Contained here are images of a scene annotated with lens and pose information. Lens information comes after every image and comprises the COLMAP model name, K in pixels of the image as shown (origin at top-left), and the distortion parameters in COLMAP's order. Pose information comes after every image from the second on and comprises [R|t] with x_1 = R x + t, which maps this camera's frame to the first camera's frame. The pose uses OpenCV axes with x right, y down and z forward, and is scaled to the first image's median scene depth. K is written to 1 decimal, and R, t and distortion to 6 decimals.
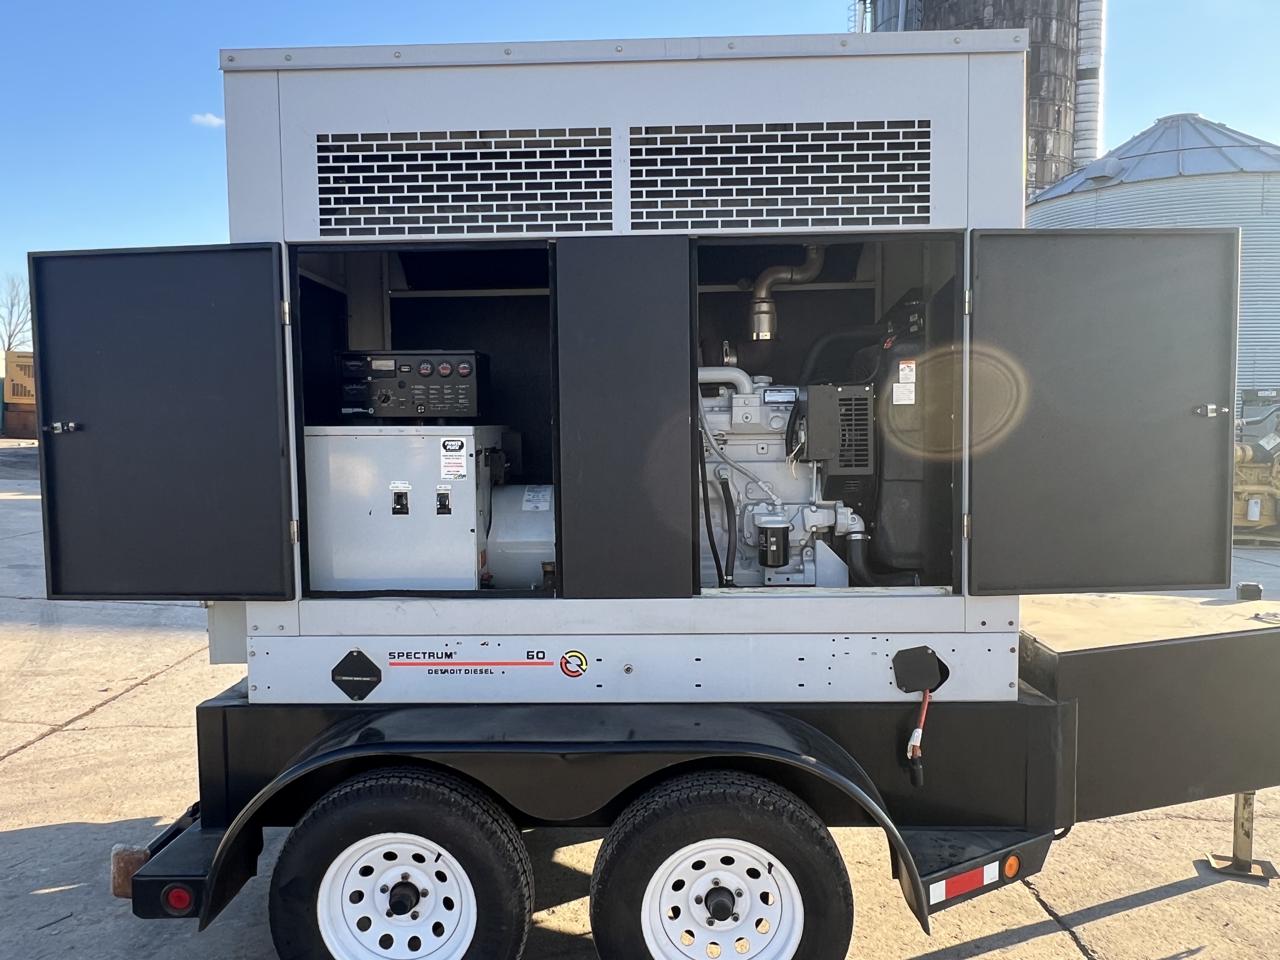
lens RADIAL K [[1108.2, 0, 678.1], [0, 1108.2, 500.1], [0, 0, 1]] dist [0.003284, -0.000124]
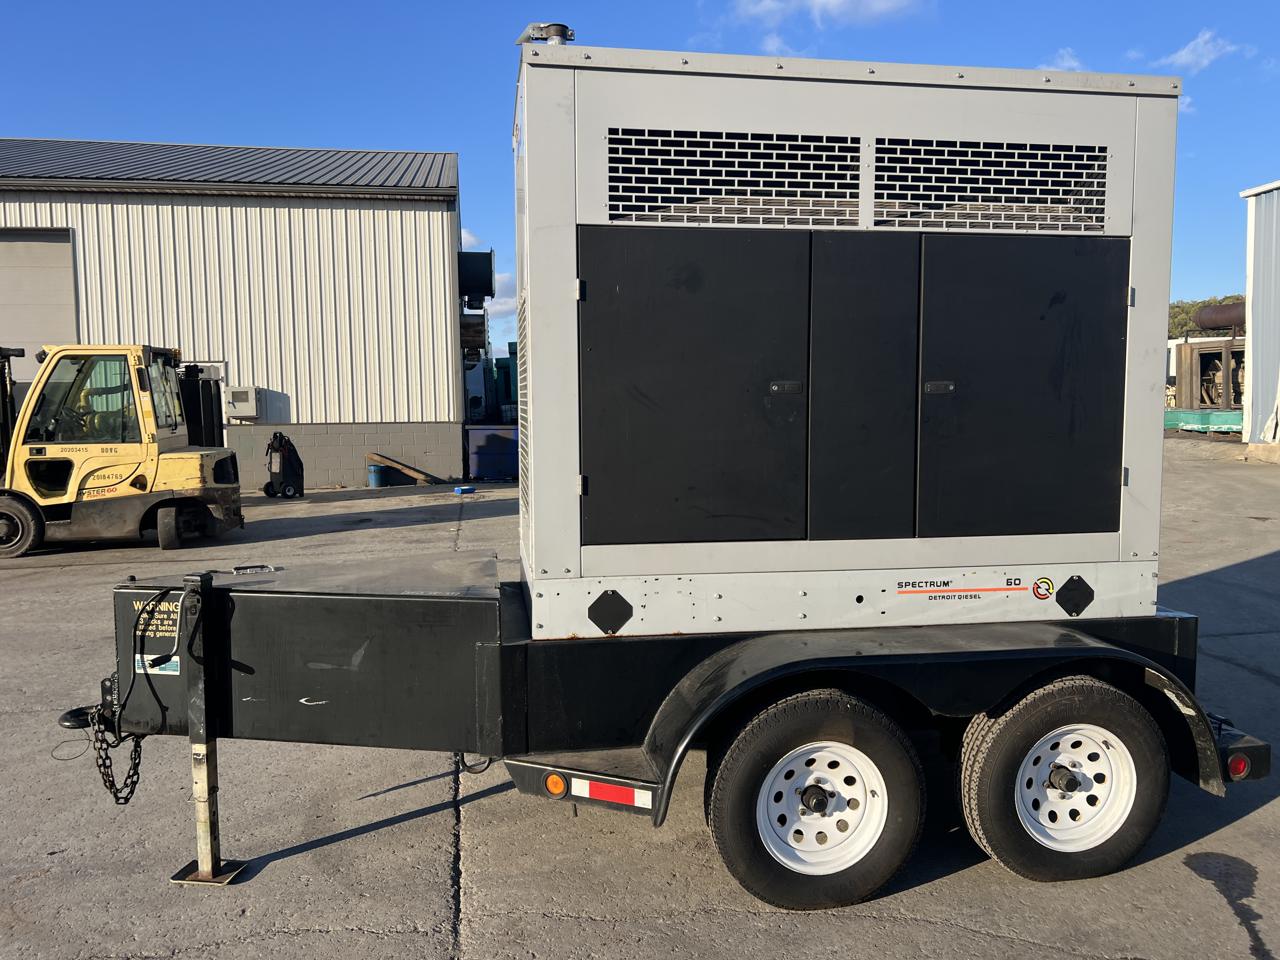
lens RADIAL K [[969.0, 0, 664.1], [0, 969.0, 480.0], [0, 0, 1]] dist [0.072828, -0.141235]
pose [[0.981516, -0.006127, 0.191282, -0.462154], [0.002287, 0.999792, 0.020290, 0.004252], [-0.191366, -0.019478, 0.981325, 0.020500]]
